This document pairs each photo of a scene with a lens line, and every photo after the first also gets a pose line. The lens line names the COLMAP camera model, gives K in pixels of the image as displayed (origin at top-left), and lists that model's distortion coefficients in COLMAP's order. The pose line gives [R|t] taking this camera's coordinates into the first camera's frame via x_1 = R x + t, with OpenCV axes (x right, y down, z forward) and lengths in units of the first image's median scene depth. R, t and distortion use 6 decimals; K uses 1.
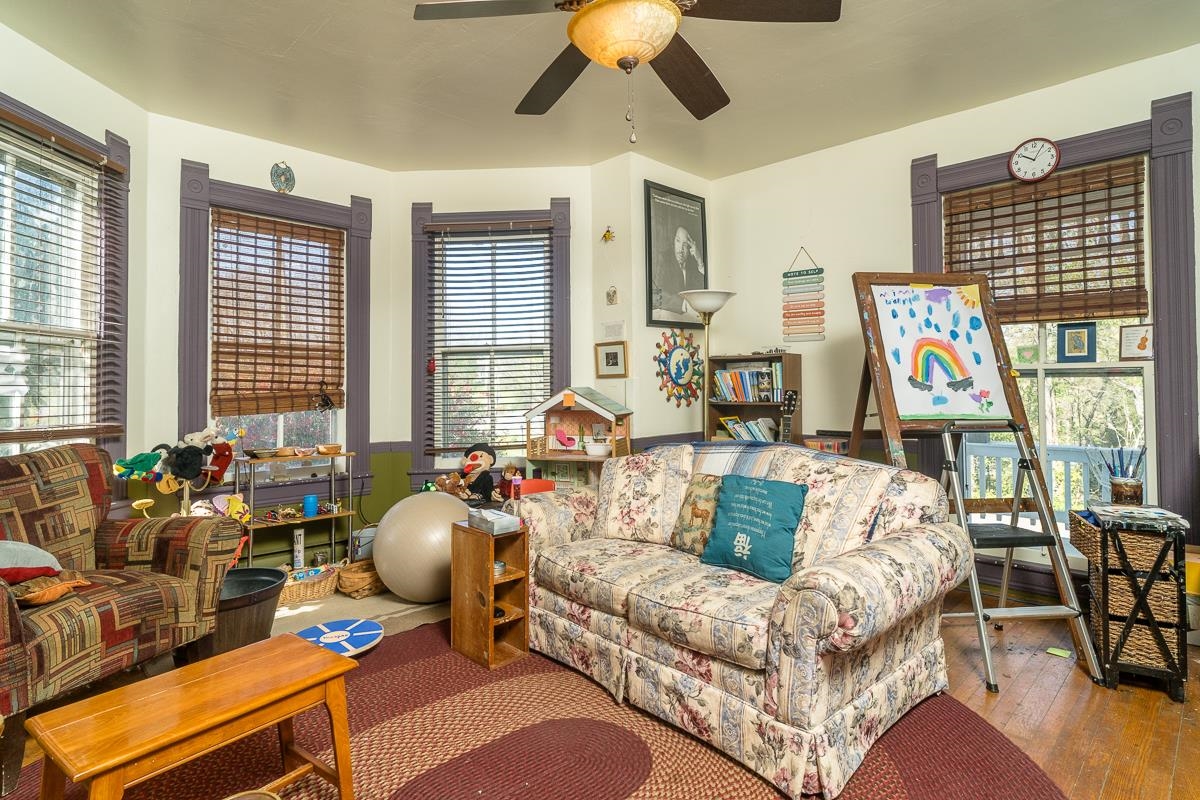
lens RADIAL K [[628.6, 0, 601.9], [0, 628.6, 372.9], [0, 0, 1]] dist [-0.001608, -0.000599]
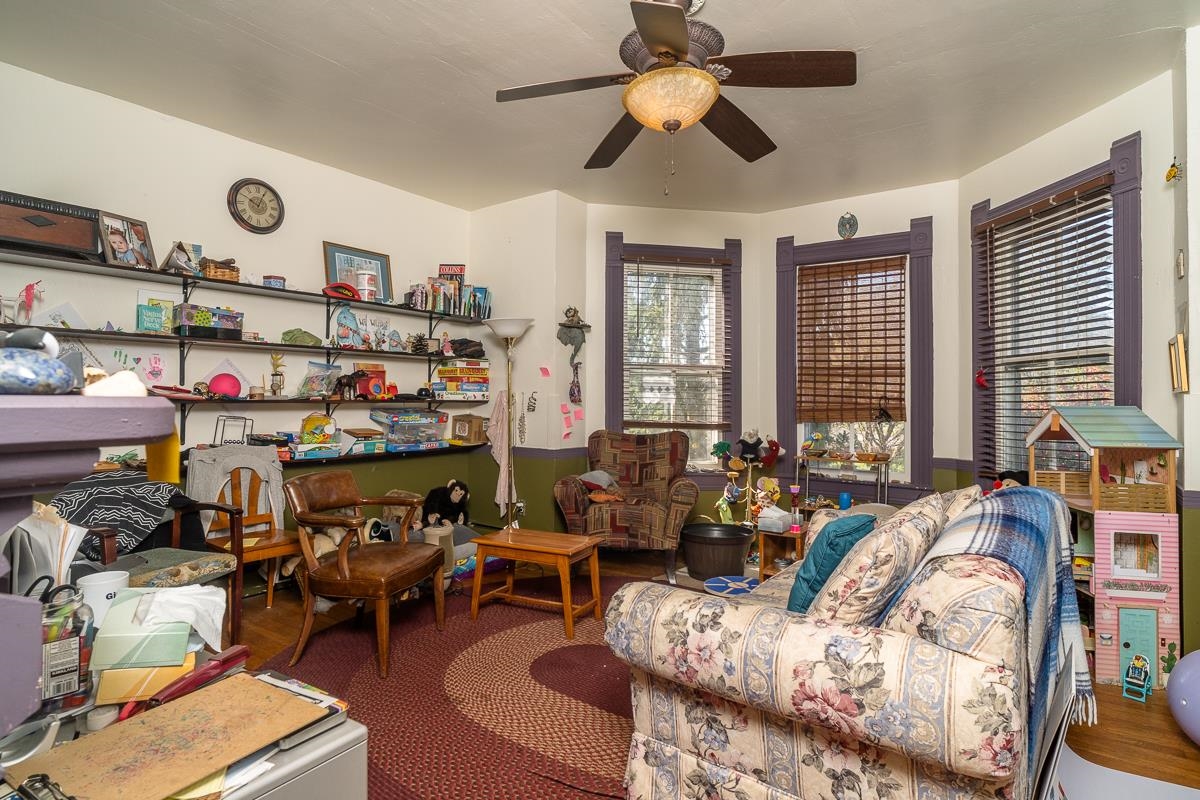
lens RADIAL K [[617.1, 0, 600.0], [0, 617.1, 400.0], [0, 0, 1]] dist [-0.000052, -0.000317]
pose [[0.176682, 0.010175, -0.984215, 0.586445], [0.010068, 0.999876, 0.012145, 0.001366], [0.984217, -0.012055, 0.176557, 0.338137]]
